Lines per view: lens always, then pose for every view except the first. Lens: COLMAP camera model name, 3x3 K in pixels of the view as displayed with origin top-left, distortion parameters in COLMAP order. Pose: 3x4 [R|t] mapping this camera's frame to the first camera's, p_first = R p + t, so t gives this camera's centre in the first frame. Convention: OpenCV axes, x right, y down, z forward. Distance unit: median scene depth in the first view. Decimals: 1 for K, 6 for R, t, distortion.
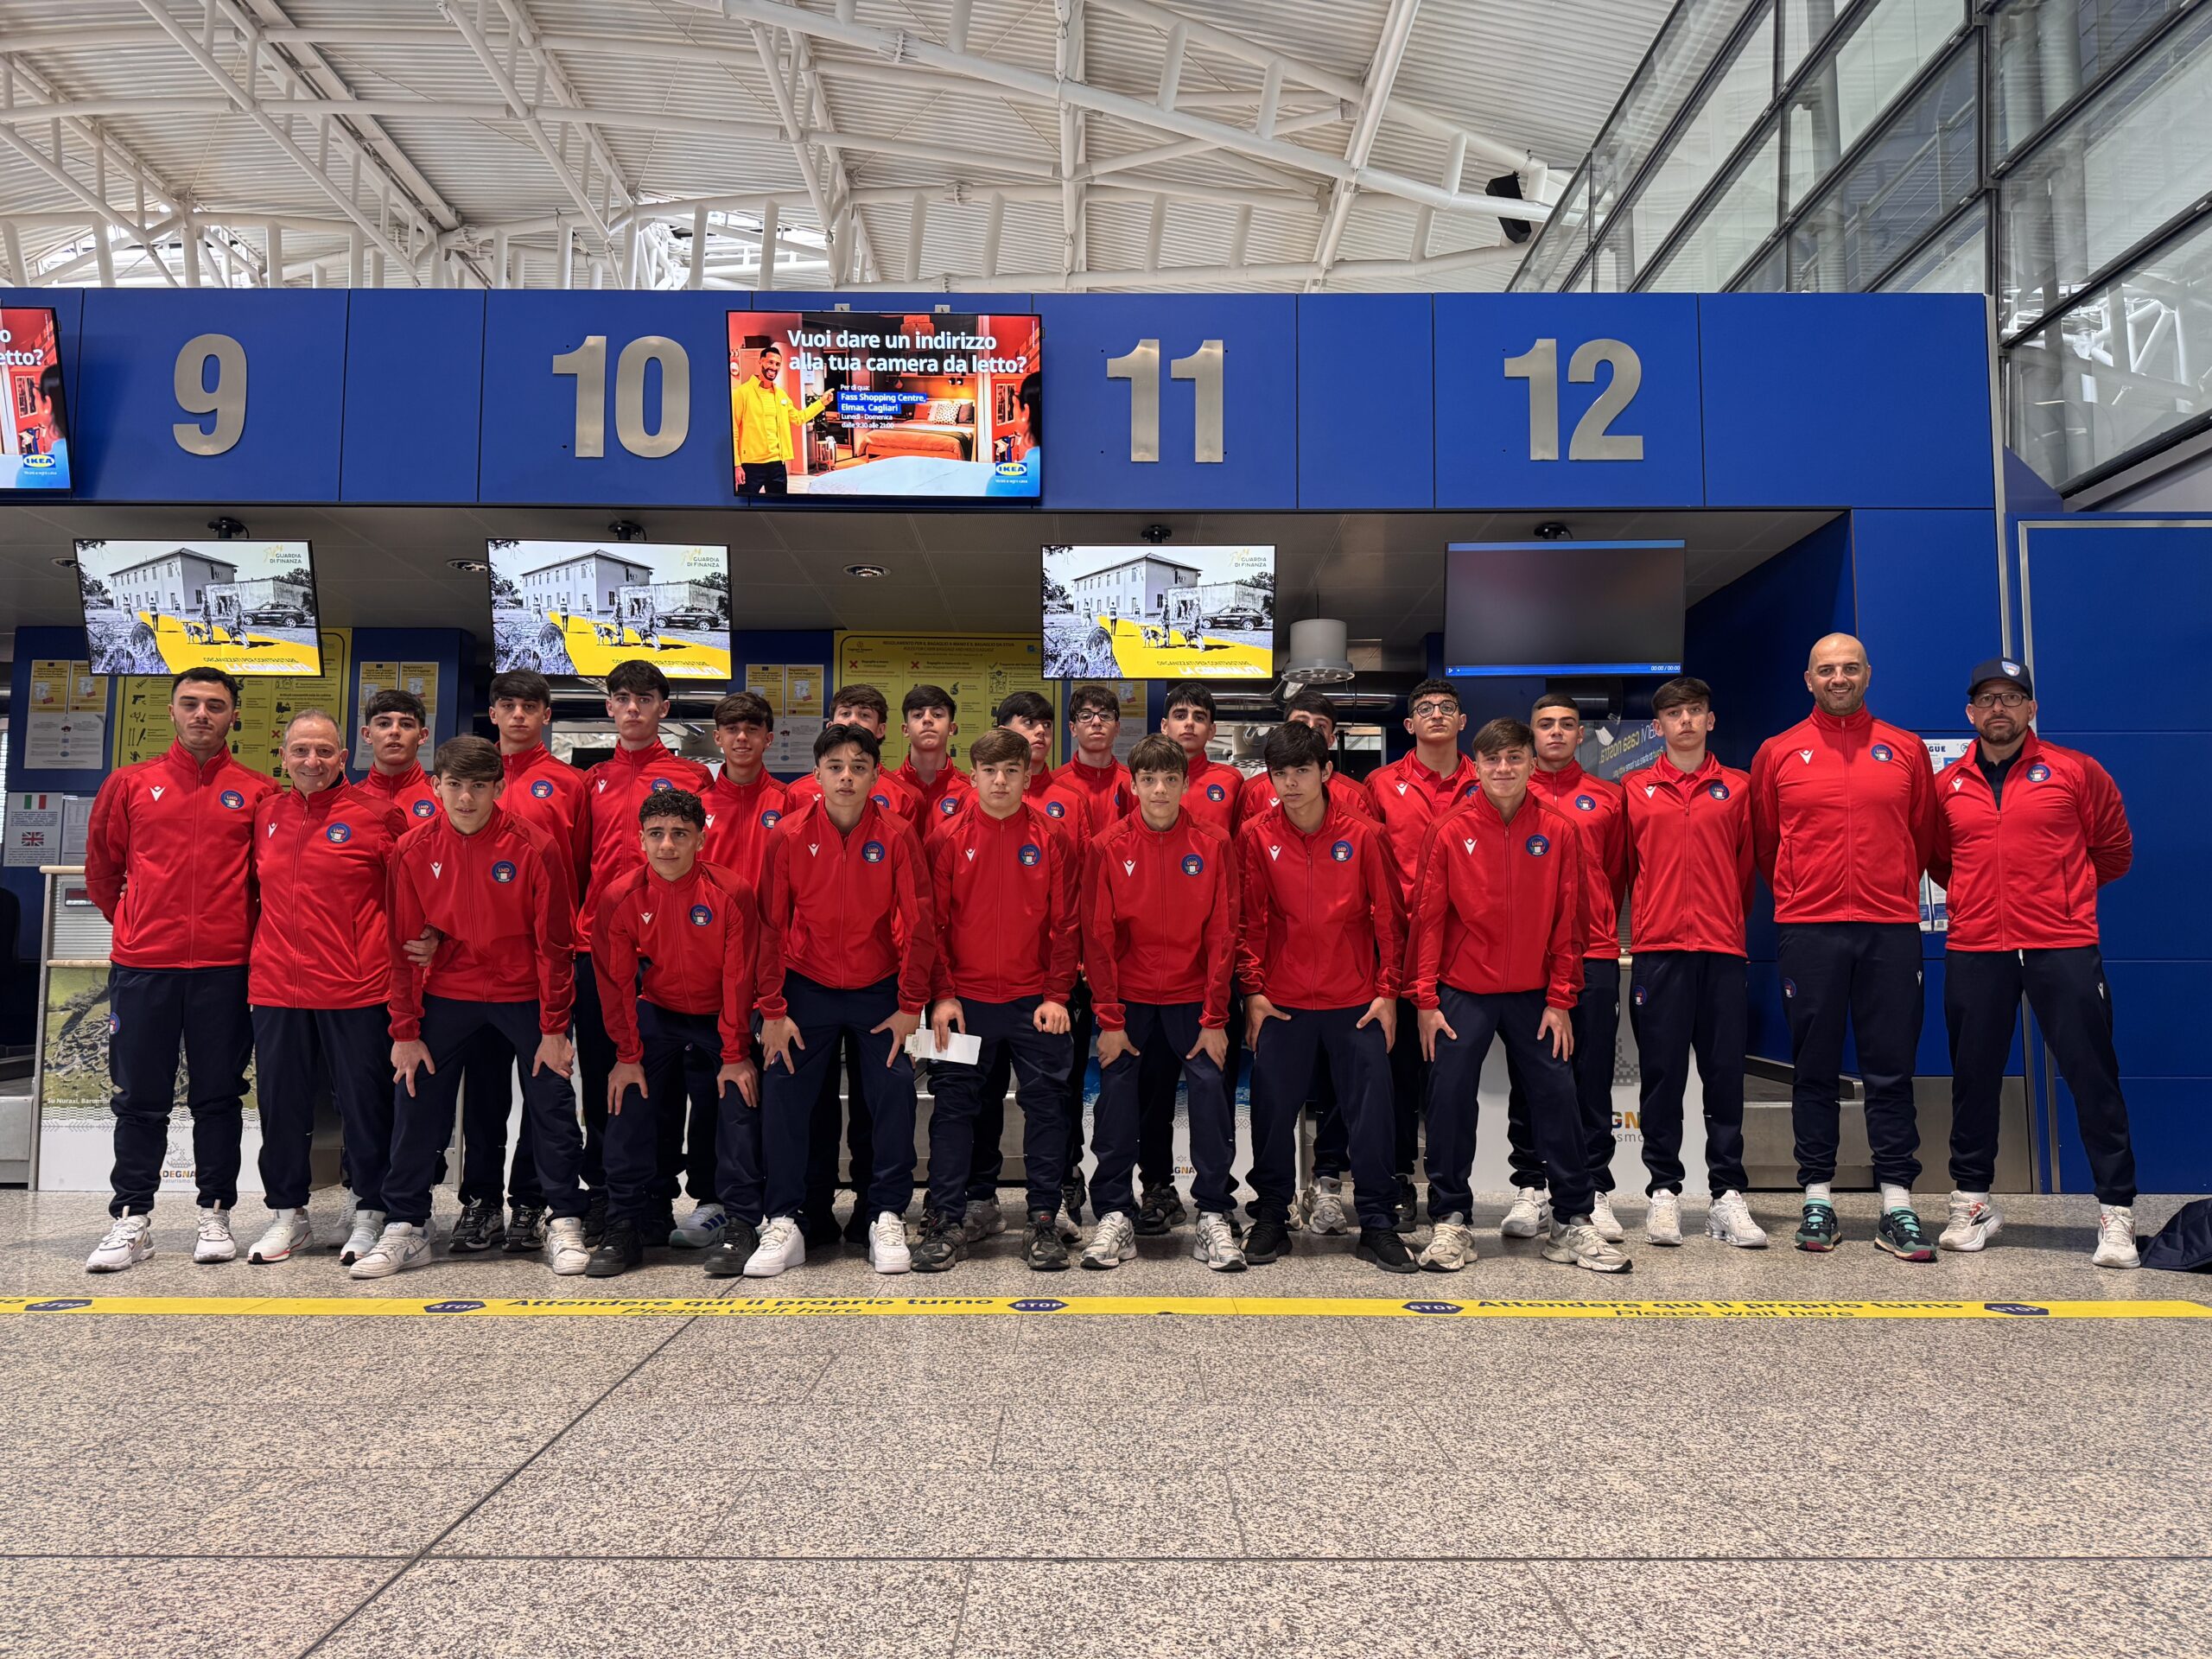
lens RADIAL K [[1543.8, 0, 1098.3], [0, 1543.8, 841.0], [0, 0, 1]] dist [0.006231, -0.013841]
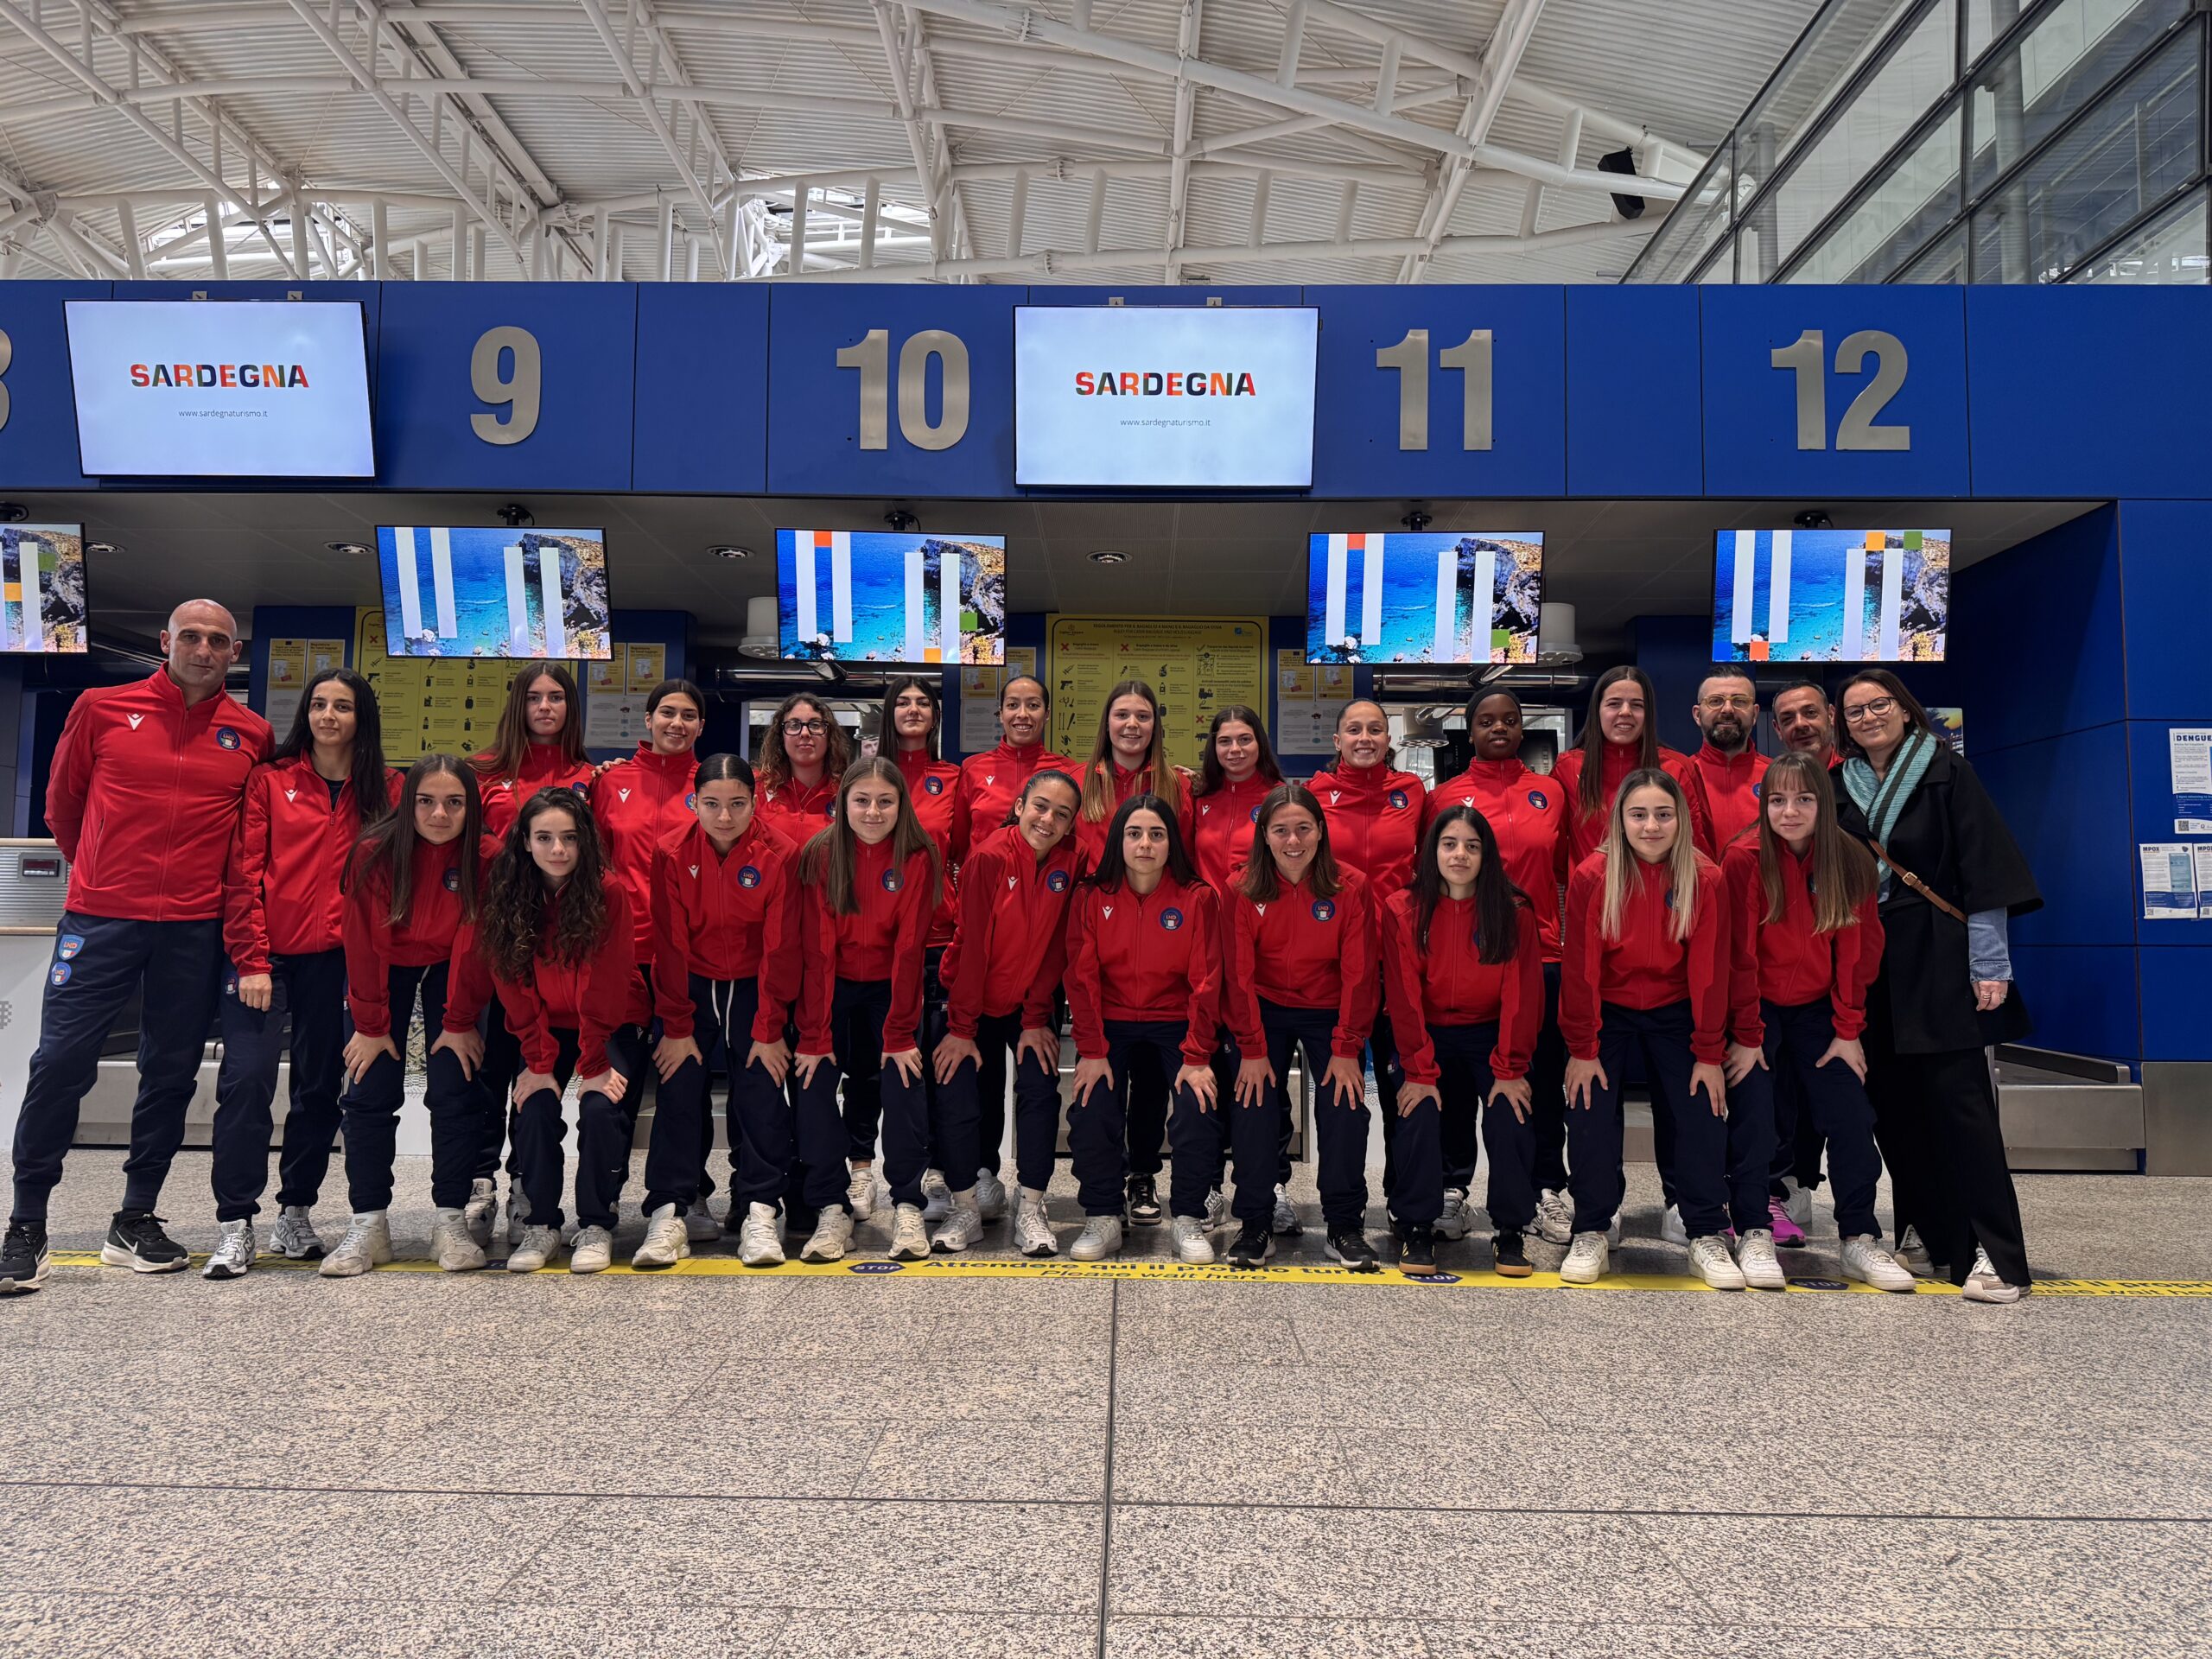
lens RADIAL K [[1541.9, 0, 1106.0], [0, 1541.9, 829.5], [0, 0, 1]] dist [0.009624, -0.016683]
pose [[0.999751, 0.006350, -0.021376, -0.262653], [-0.006125, 0.999926, 0.010554, -0.010132], [0.021442, -0.010421, 0.999716, -0.043195]]
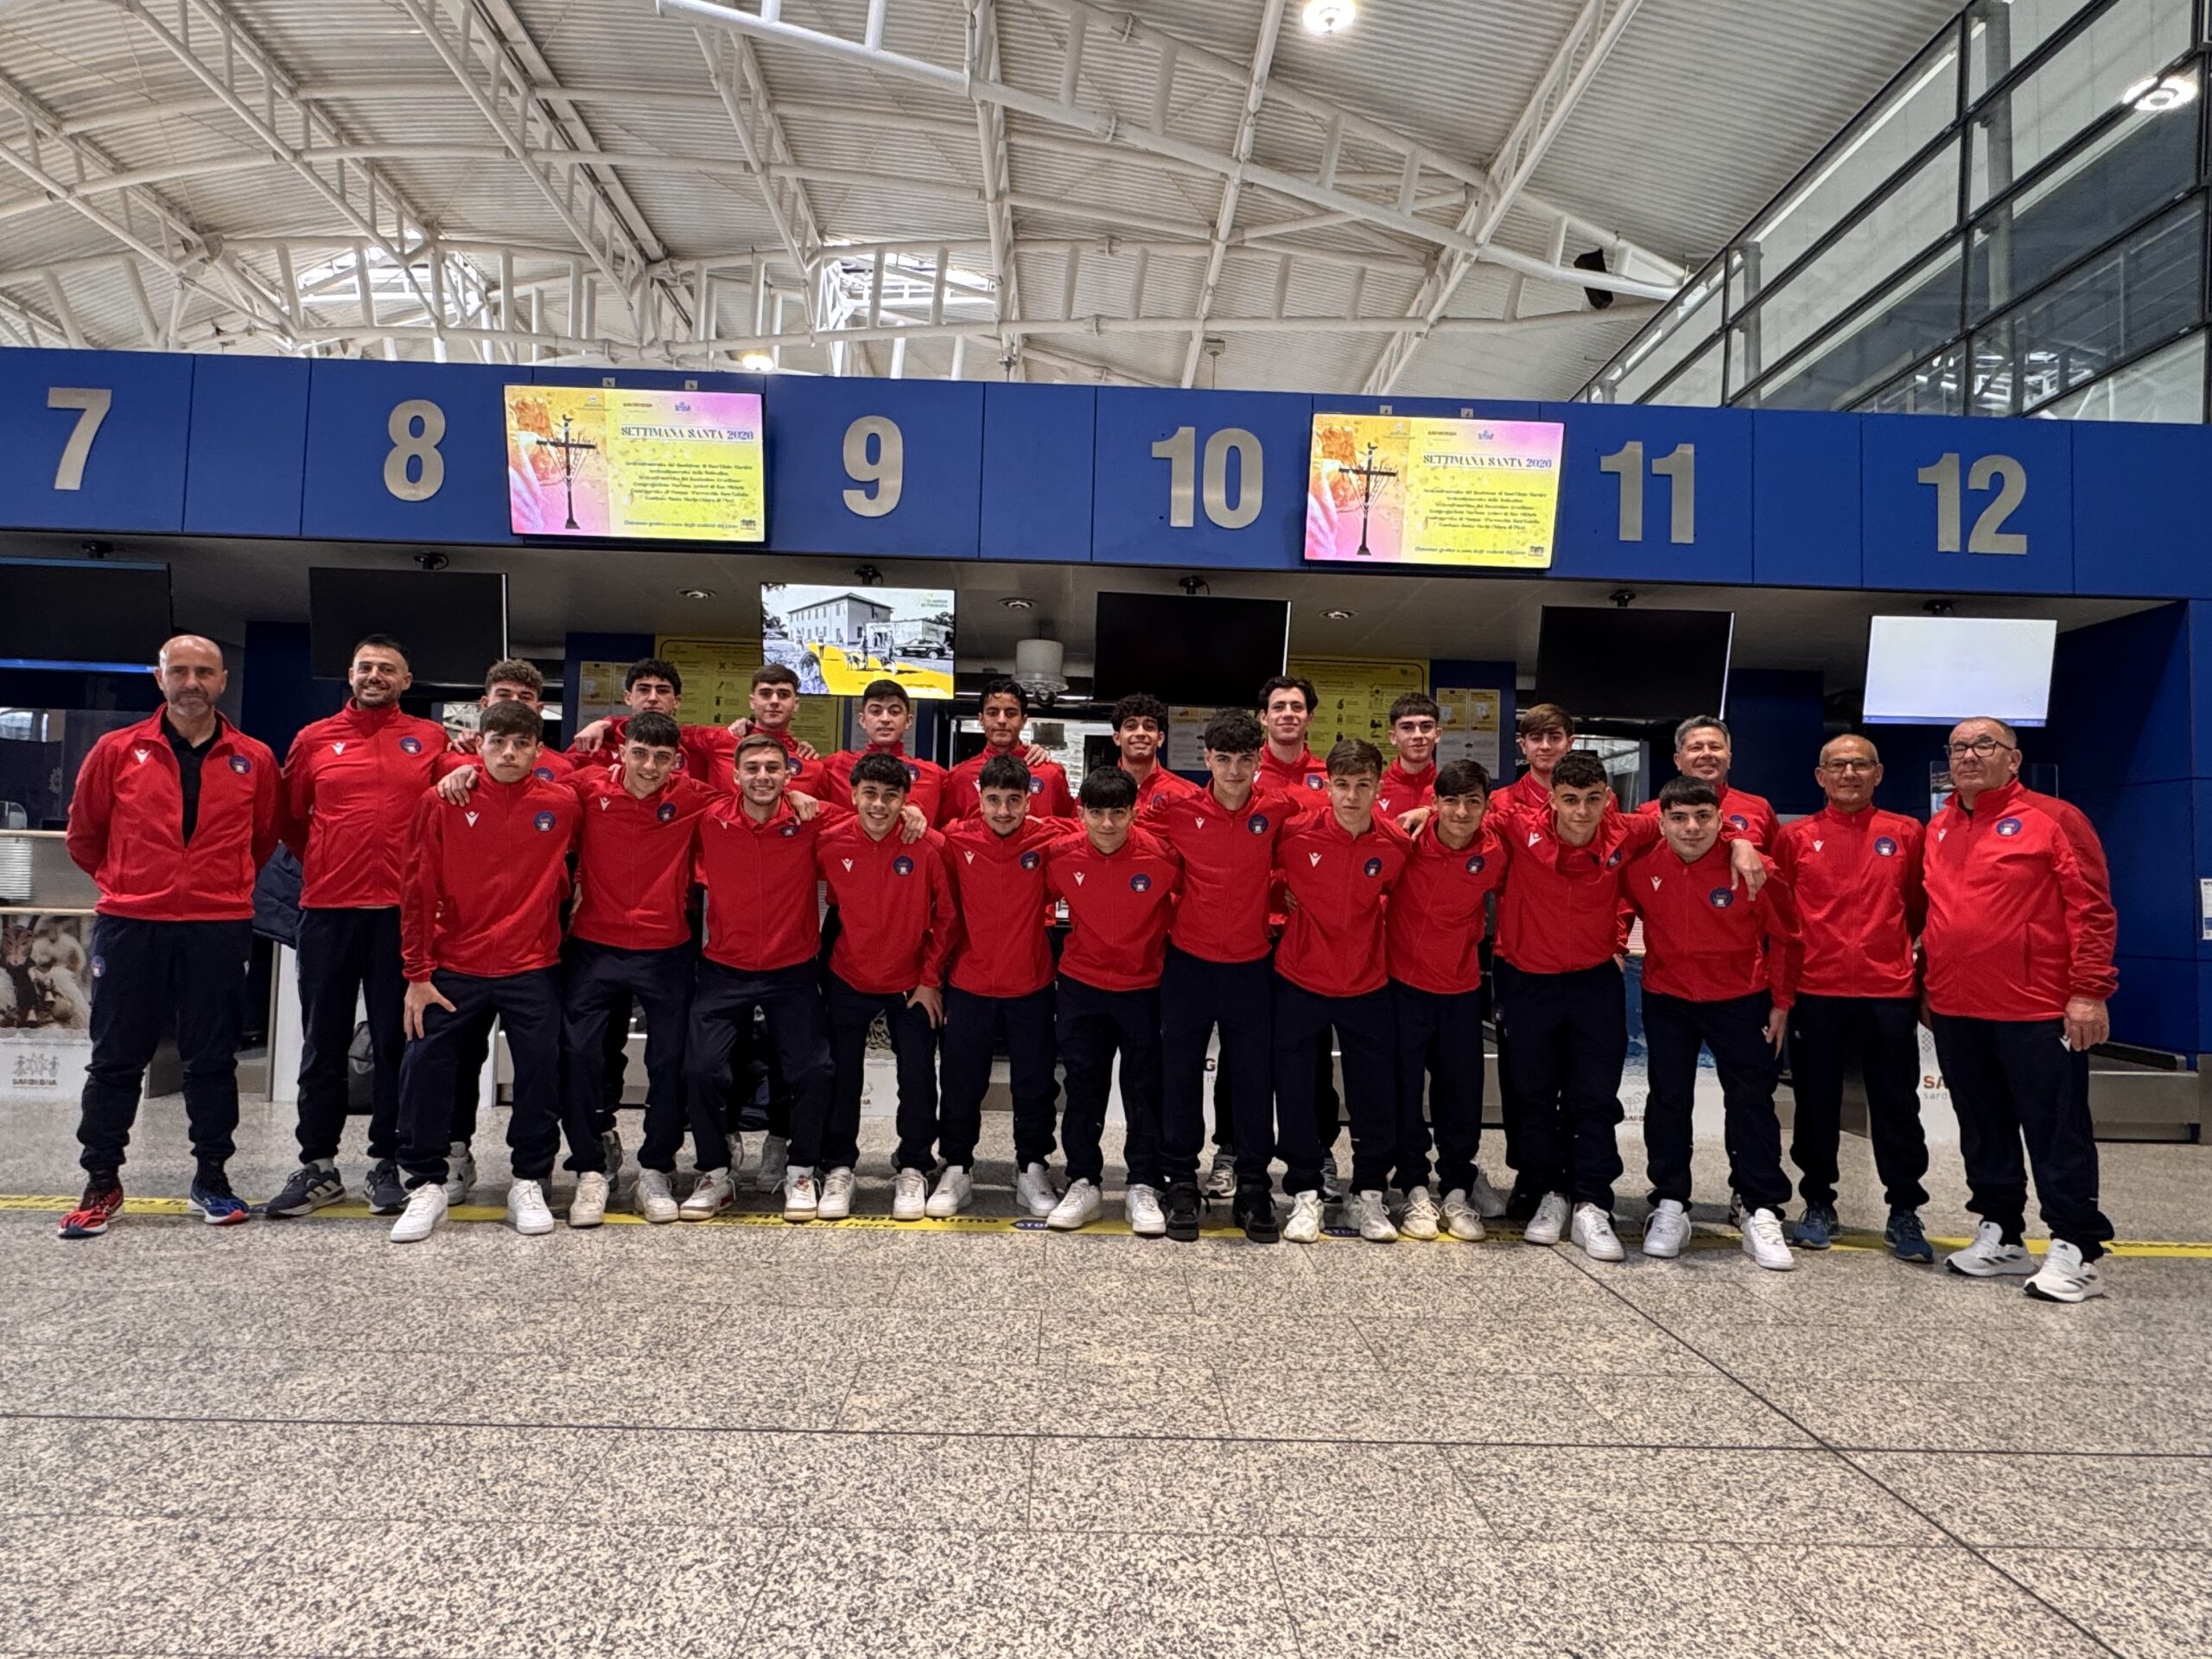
lens RADIAL K [[1321.4, 0, 1106.0], [0, 1321.4, 829.5], [0, 0, 1]] dist [-0.006165, 0.002580]
pose [[0.999517, 0.025473, 0.017801, -0.701724], [-0.026031, 0.999152, 0.031892, -0.070308], [-0.016973, -0.032340, 0.999333, -0.095379]]
